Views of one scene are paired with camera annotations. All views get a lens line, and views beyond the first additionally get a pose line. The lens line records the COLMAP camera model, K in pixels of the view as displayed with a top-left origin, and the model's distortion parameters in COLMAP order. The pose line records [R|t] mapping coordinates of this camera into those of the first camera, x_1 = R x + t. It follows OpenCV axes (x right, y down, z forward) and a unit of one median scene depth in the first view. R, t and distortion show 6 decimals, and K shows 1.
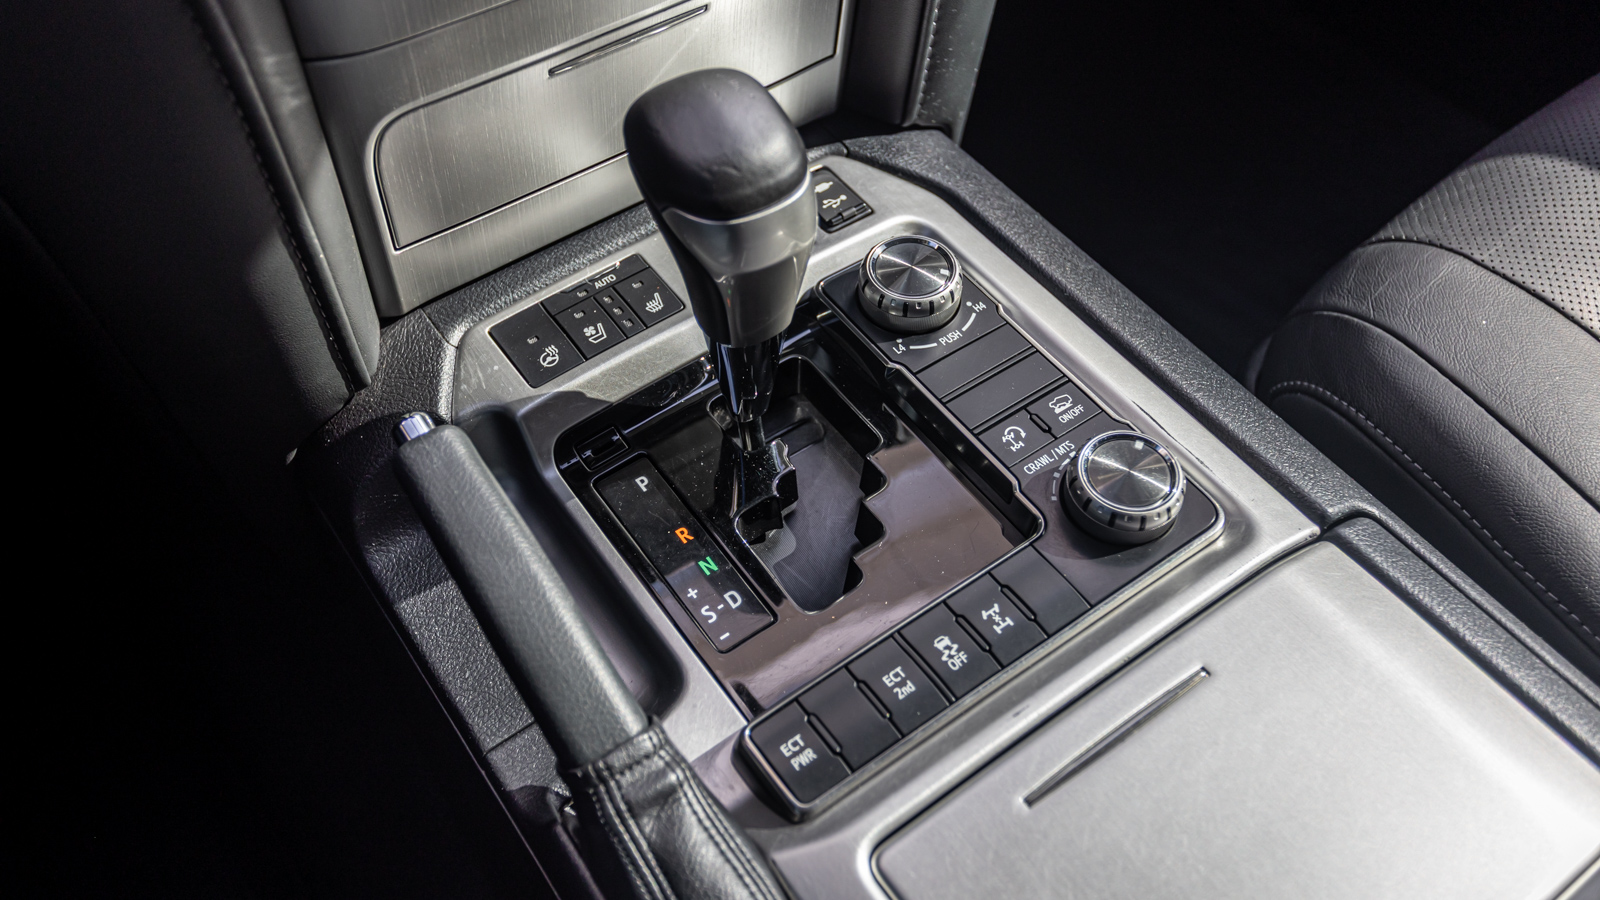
lens RADIAL K [[1288.3, 0, 796.9], [0, 1288.3, 449.0], [0, 0, 1]] dist [0.003375, 0.000551]
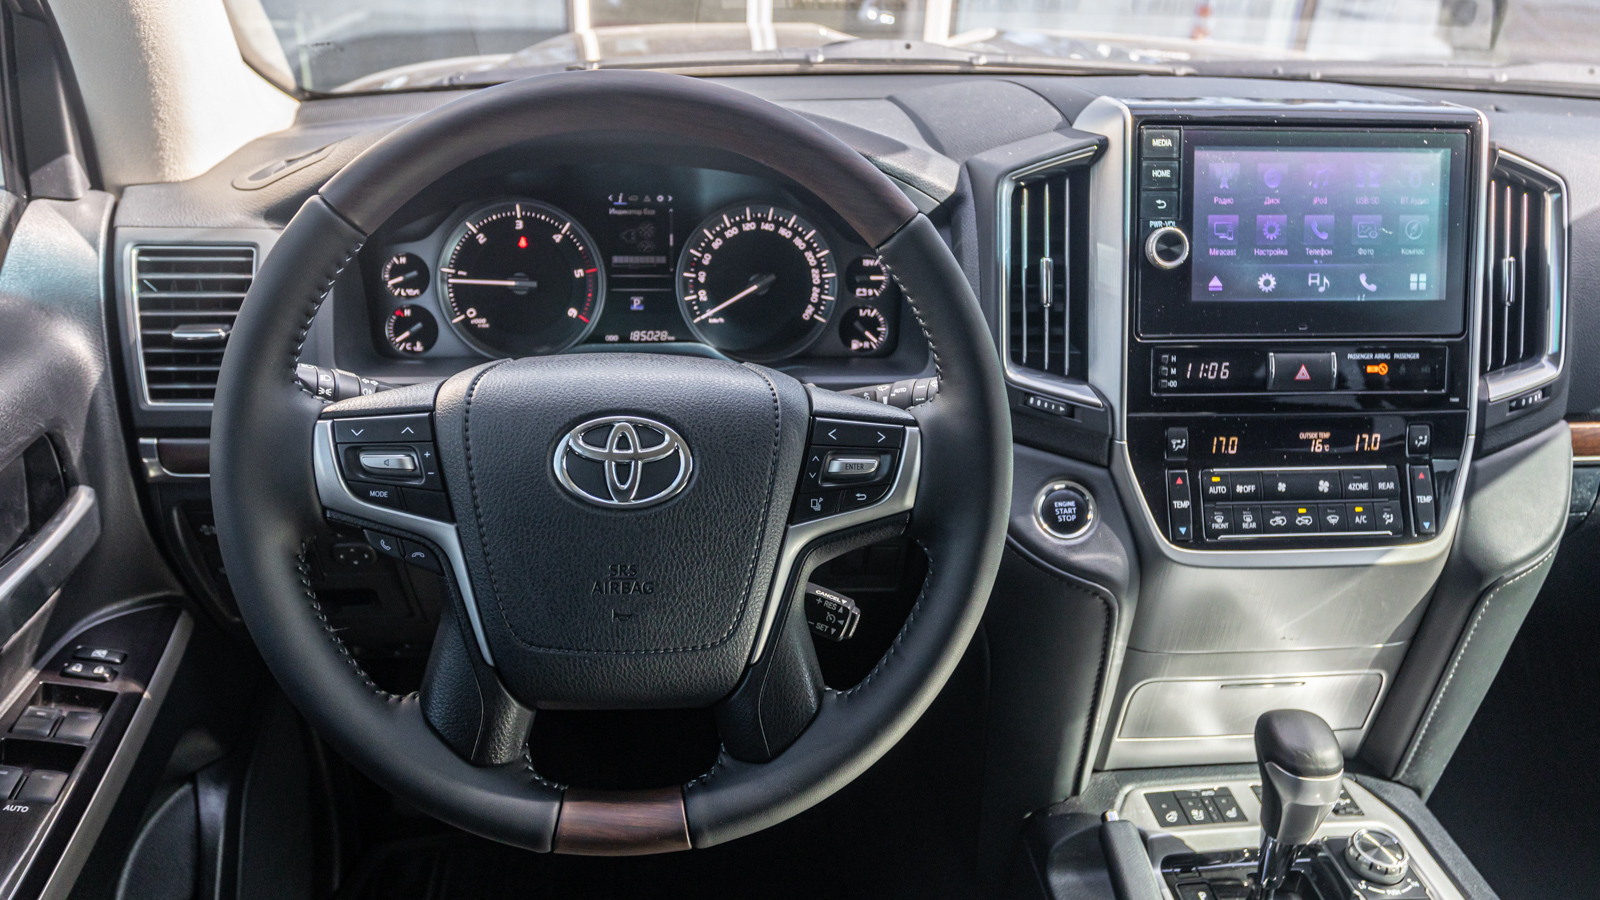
lens RADIAL K [[1147.7, 0, 800.0], [0, 1147.7, 450.0], [0, 0, 1]] dist [-0.009344, -0.002988]
pose [[0.866128, 0.250653, -0.432429, -0.065938], [-0.418972, 0.835865, -0.354673, 0.315572], [0.272552, 0.488368, 0.828983, -0.874560]]
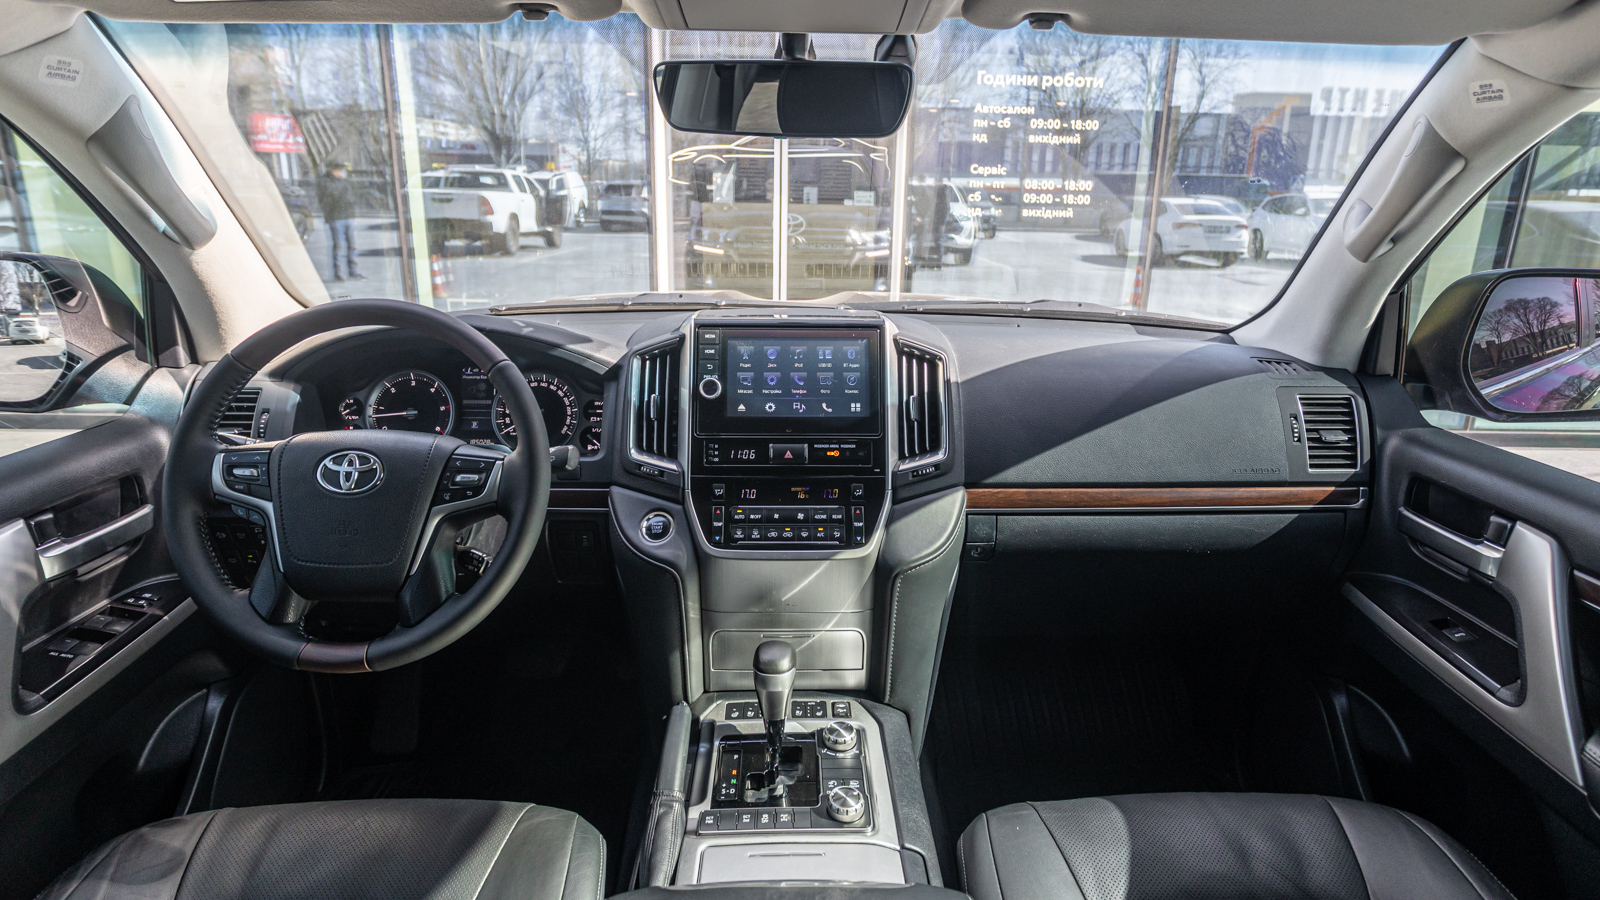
lens RADIAL K [[841.0, 0, 820.7], [0, 841.0, 416.3], [0, 0, 1]] dist [-0.002928, 0.000498]
pose [[0.830315, 0.150634, -0.536550, 1.049278], [-0.453953, 0.741291, -0.494382, 0.332838], [0.323269, 0.654062, 0.683886, -0.942099]]
